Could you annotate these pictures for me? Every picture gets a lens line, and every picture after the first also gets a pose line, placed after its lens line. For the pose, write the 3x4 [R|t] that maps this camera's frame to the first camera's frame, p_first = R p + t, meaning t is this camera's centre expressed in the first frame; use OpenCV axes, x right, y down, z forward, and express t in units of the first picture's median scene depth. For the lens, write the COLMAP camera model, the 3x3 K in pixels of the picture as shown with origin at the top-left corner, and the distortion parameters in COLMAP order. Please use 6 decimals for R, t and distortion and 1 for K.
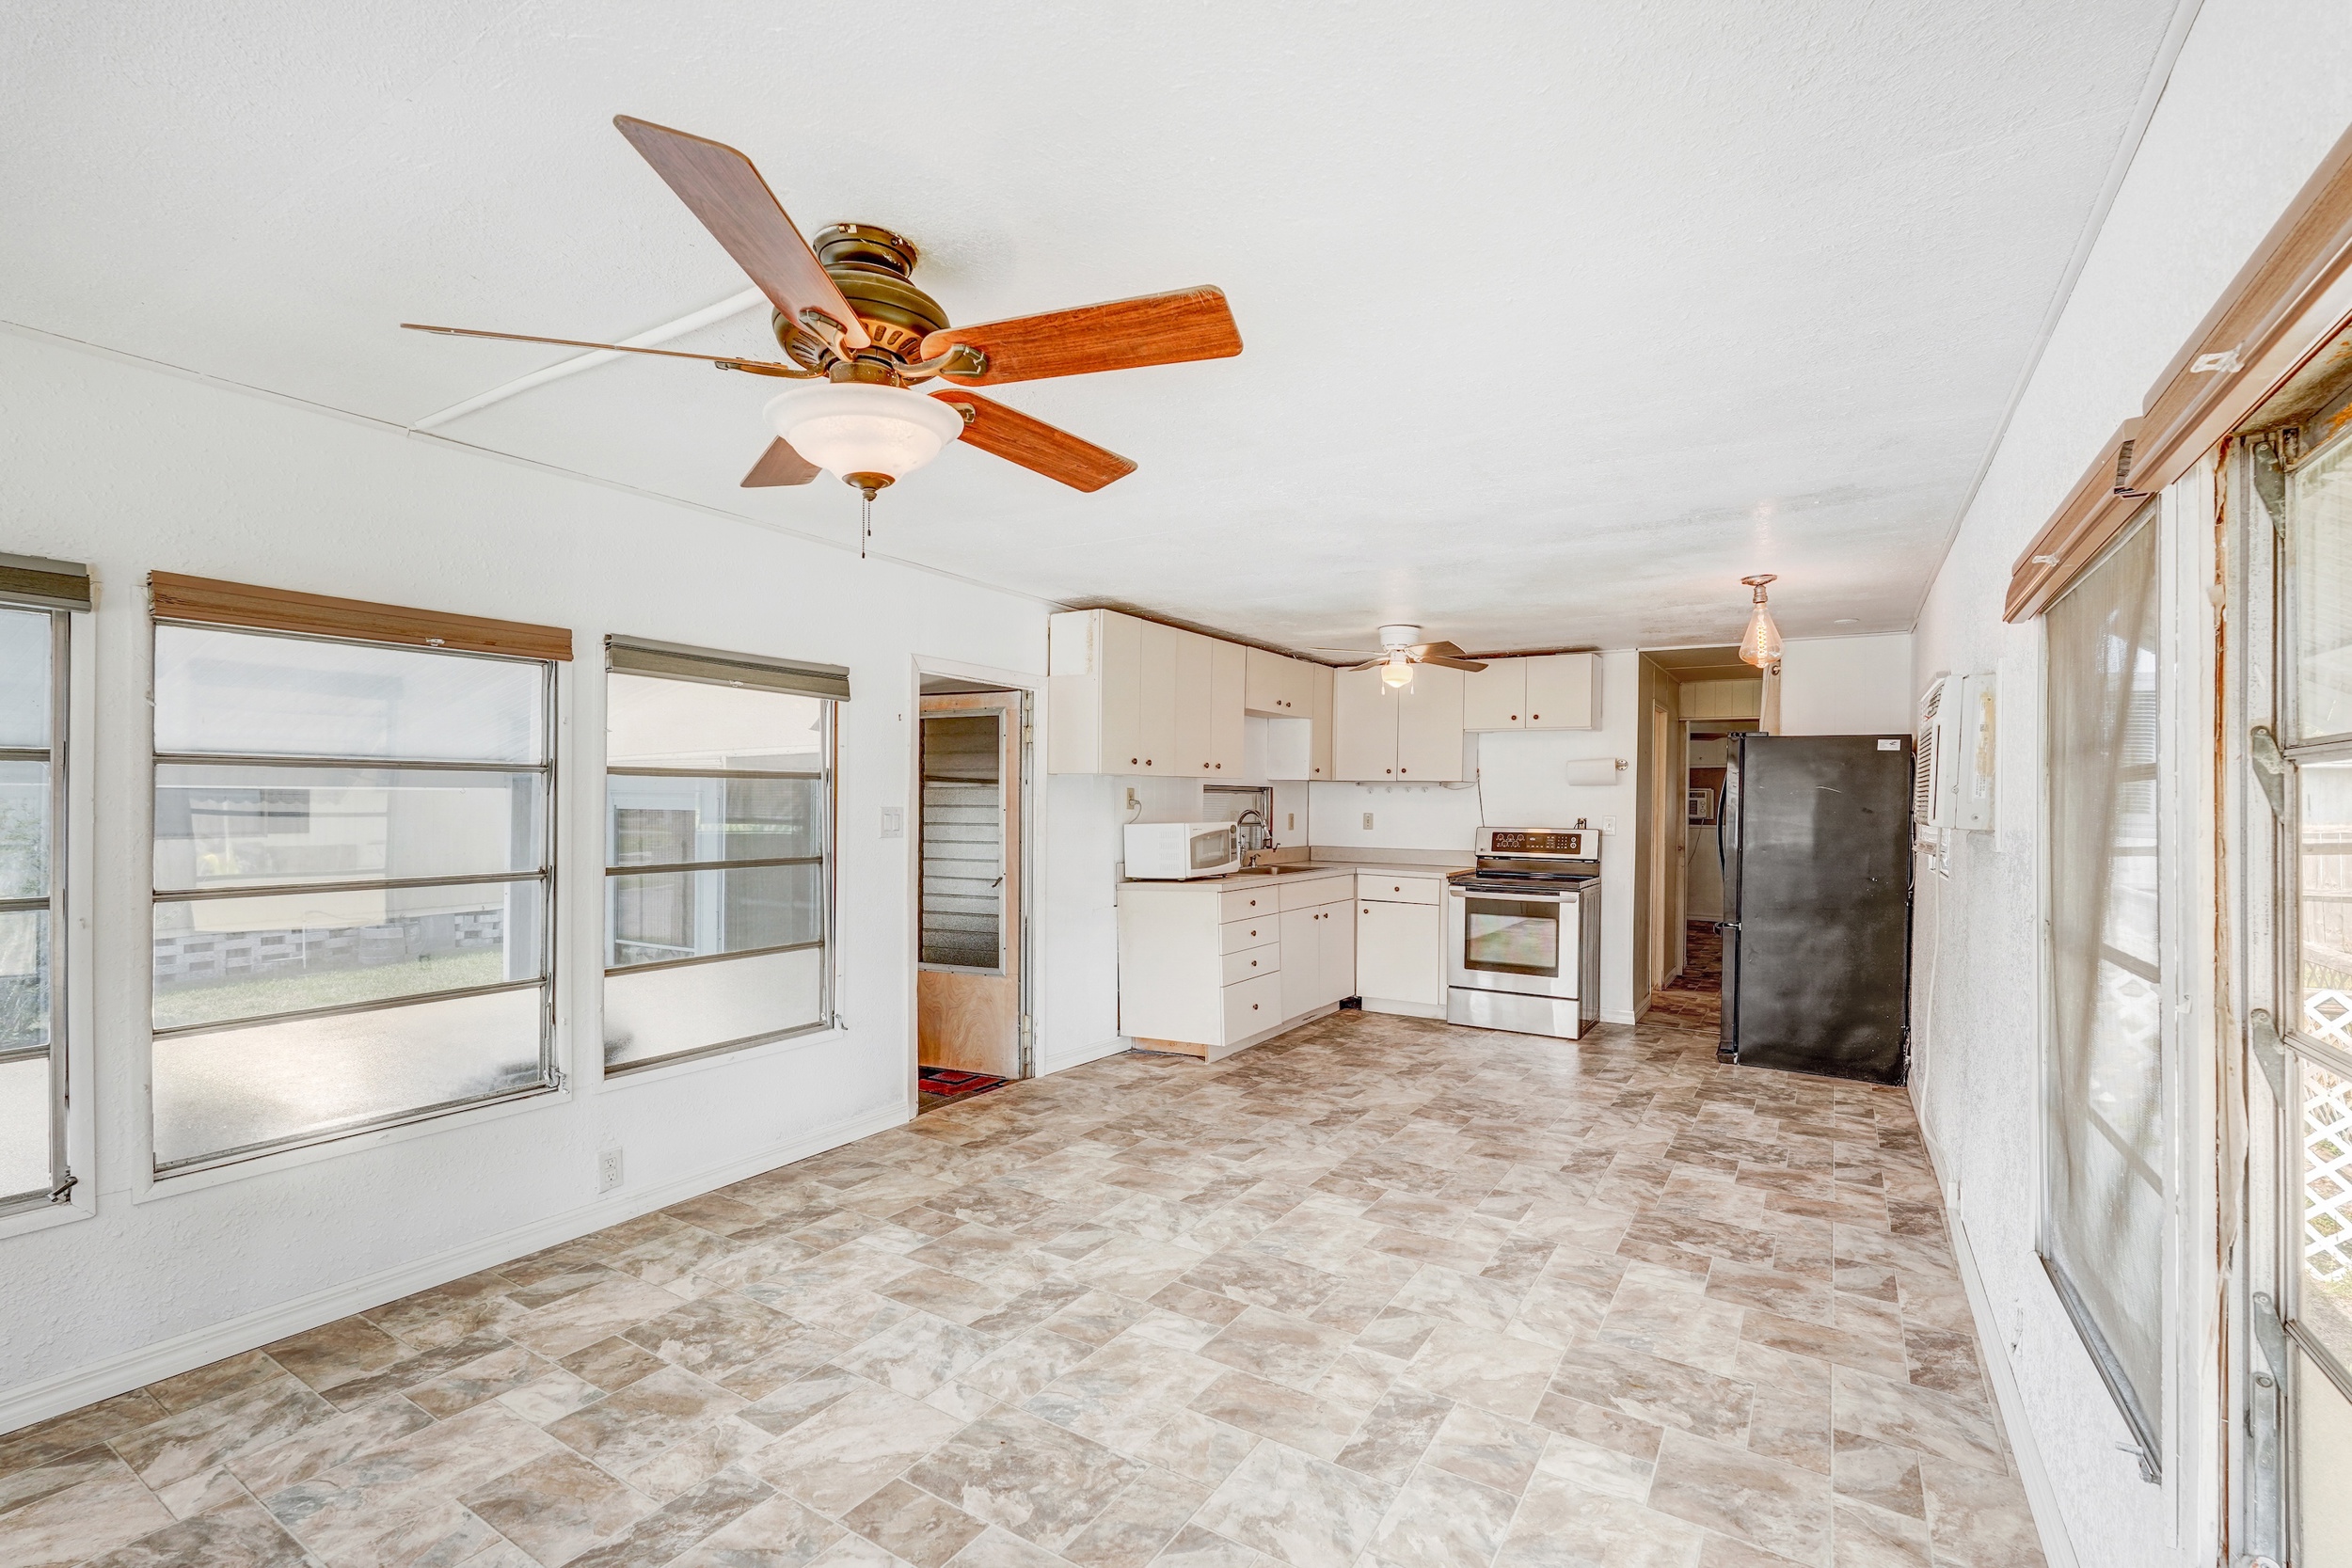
lens RADIAL K [[1041.3, 0, 1193.8], [0, 1041.3, 800.8], [0, 0, 1]] dist [-0.008770, 0.005093]
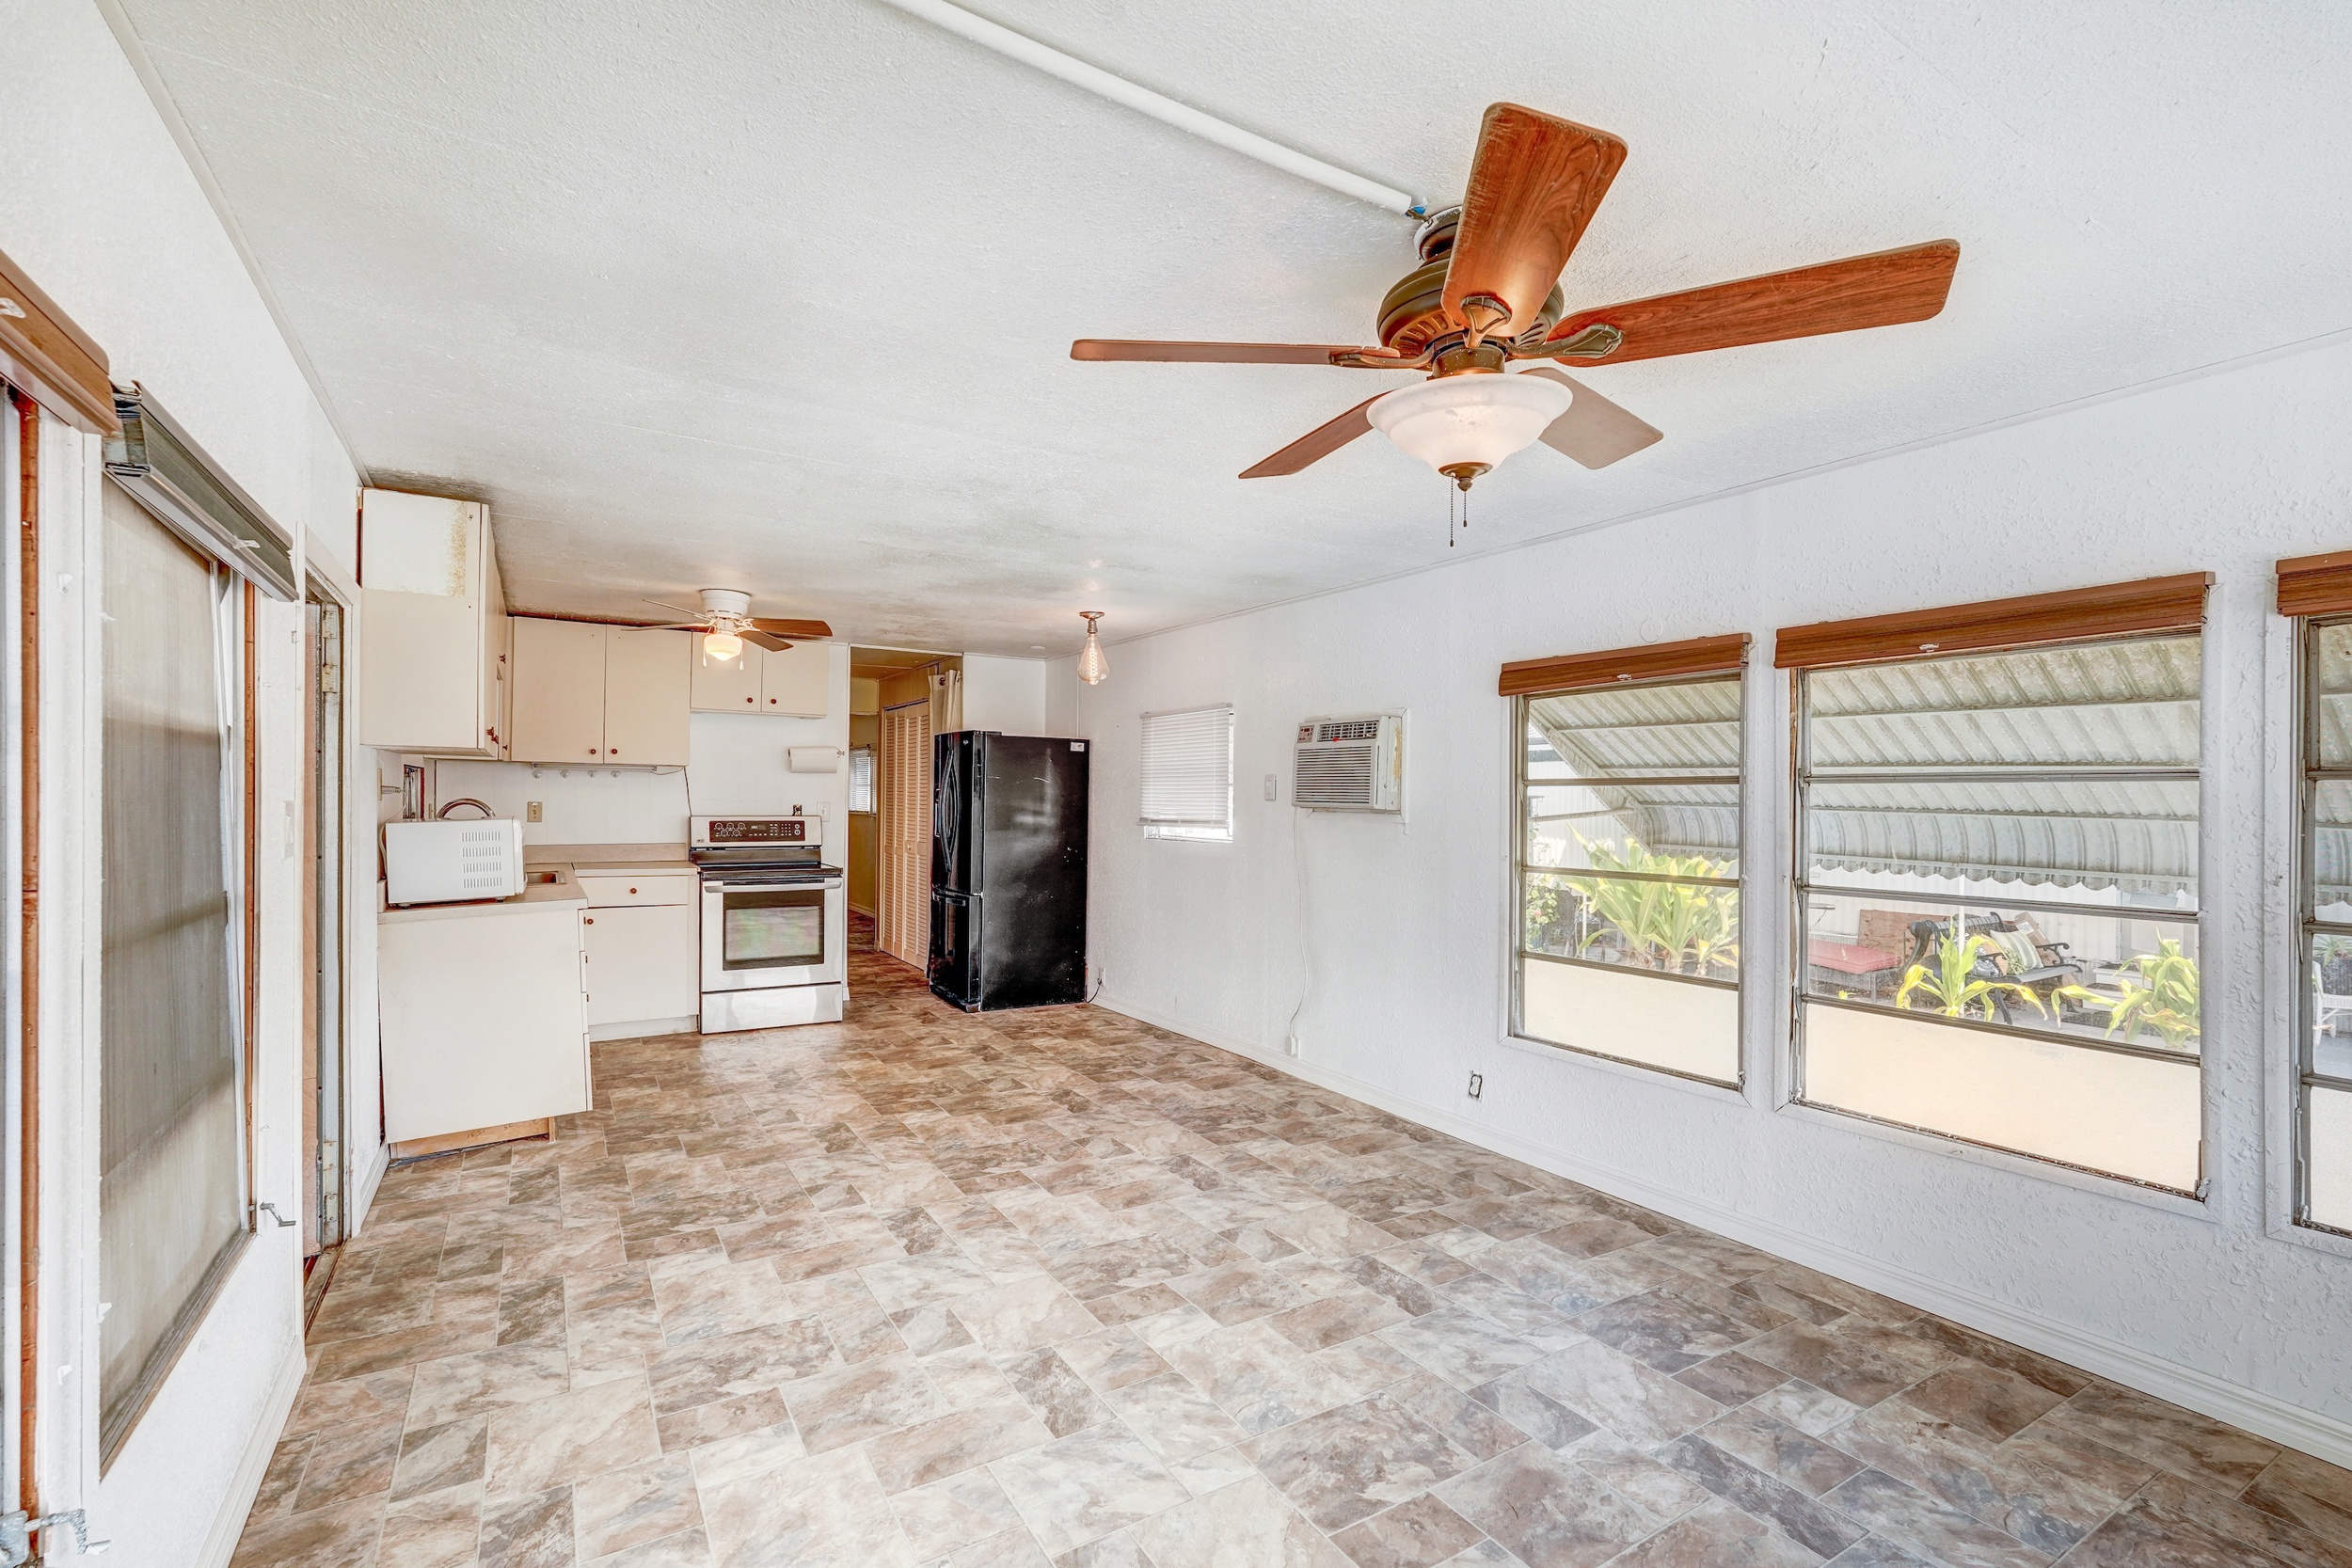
lens RADIAL K [[1041.3, 0, 1167.6], [0, 1041.3, 803.1], [0, 0, 1]] dist [-0.008770, 0.005093]
pose [[0.458947, -0.010067, 0.888407, -0.530654], [-0.006735, 0.999868, 0.014809, -0.004432], [-0.888438, -0.012780, 0.458818, 0.326428]]
